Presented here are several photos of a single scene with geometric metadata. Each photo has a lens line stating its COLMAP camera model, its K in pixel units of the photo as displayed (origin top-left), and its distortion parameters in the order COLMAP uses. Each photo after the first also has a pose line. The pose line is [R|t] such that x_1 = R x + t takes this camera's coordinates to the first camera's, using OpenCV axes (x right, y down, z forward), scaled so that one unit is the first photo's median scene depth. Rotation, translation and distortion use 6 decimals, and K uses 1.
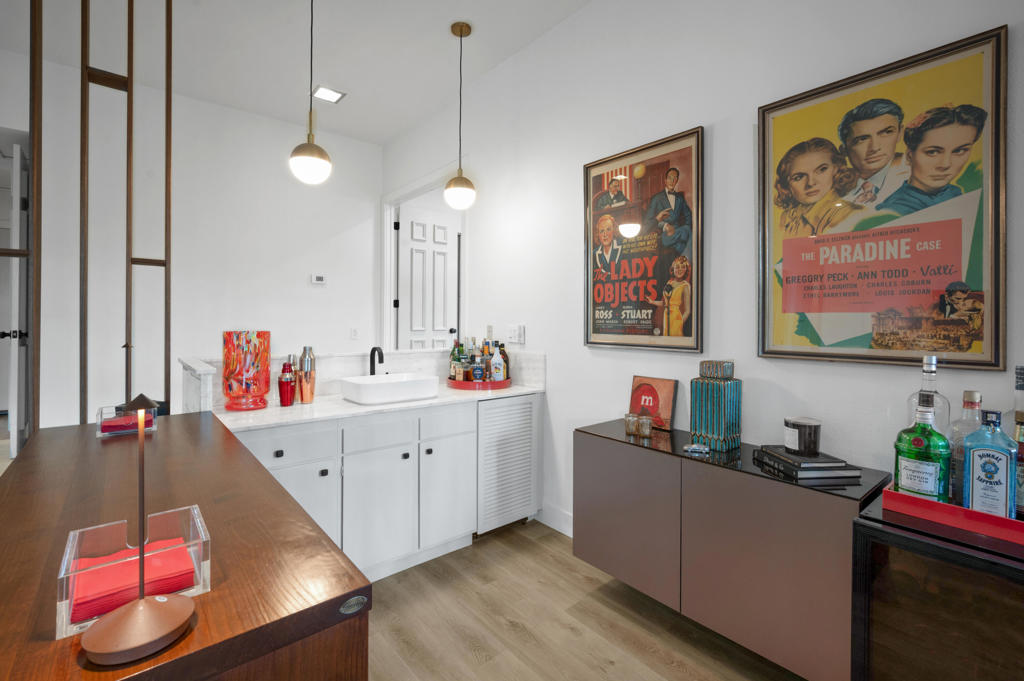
lens RADIAL K [[457.8, 0, 503.5], [0, 457.8, 319.3], [0, 0, 1]] dist [-0.000137, 0.000053]
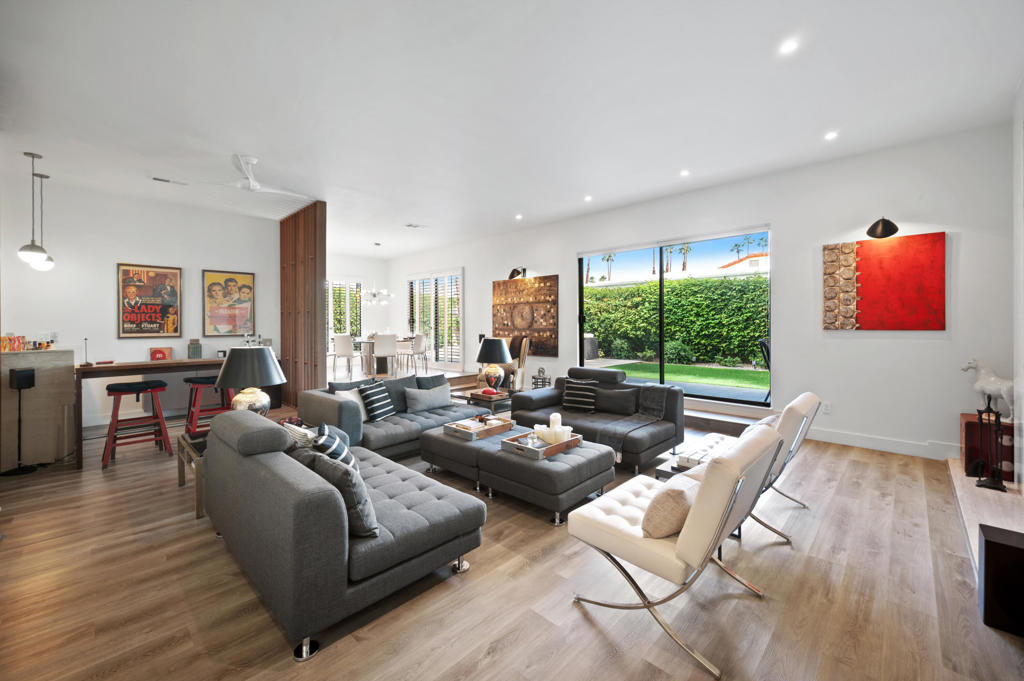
lens RADIAL K [[408.0, 0, 515.1], [0, 408.0, 325.3], [0, 0, 1]] dist [-0.000497, 0.001127]
pose [[-0.100149, -0.011315, 0.994908, -2.683517], [-0.000414, 0.999936, 0.011331, -0.047597], [-0.994972, 0.000723, -0.100147, -1.059724]]
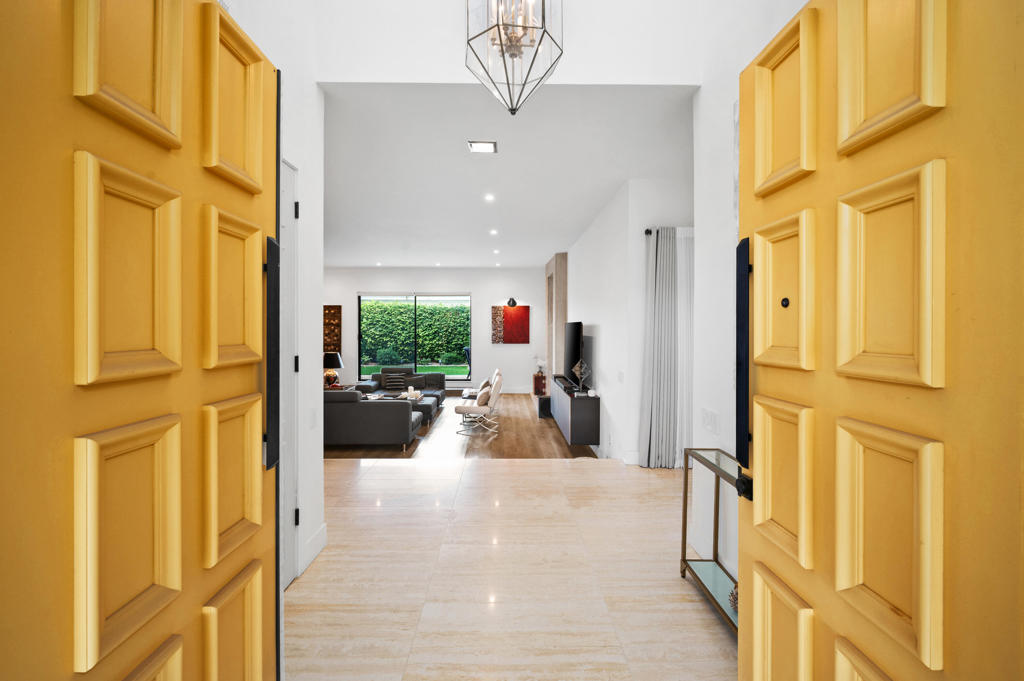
lens RADIAL K [[433.0, 0, 510.8], [0, 433.0, 326.3], [0, 0, 1]] dist [-0.000302, 0.000077]
pose [[-0.778019, -0.009505, 0.628169, -4.112726], [-0.010540, 0.999942, 0.002077, -0.218447], [-0.628153, -0.005005, -0.778074, 0.978098]]
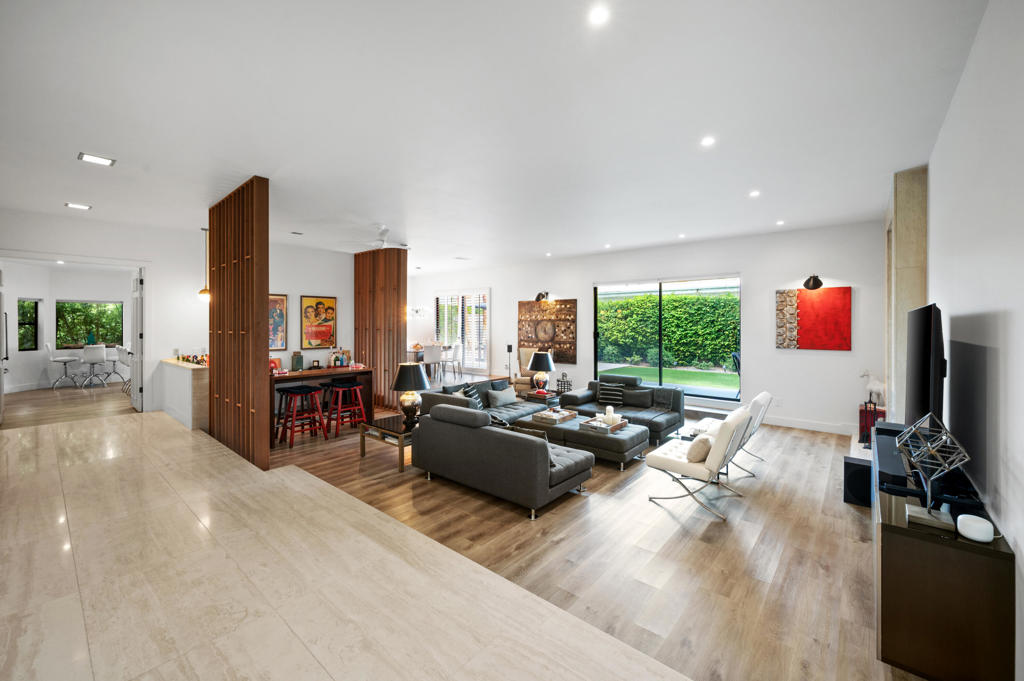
lens RADIAL K [[408.0, 0, 511.9], [0, 408.0, 324.1], [0, 0, 1]] dist [-0.000497, 0.001127]
pose [[-0.161634, -0.010021, 0.986800, -3.467644], [-0.005609, 0.999942, 0.009235, -0.204310], [-0.986835, -0.004043, -0.161681, -0.384823]]
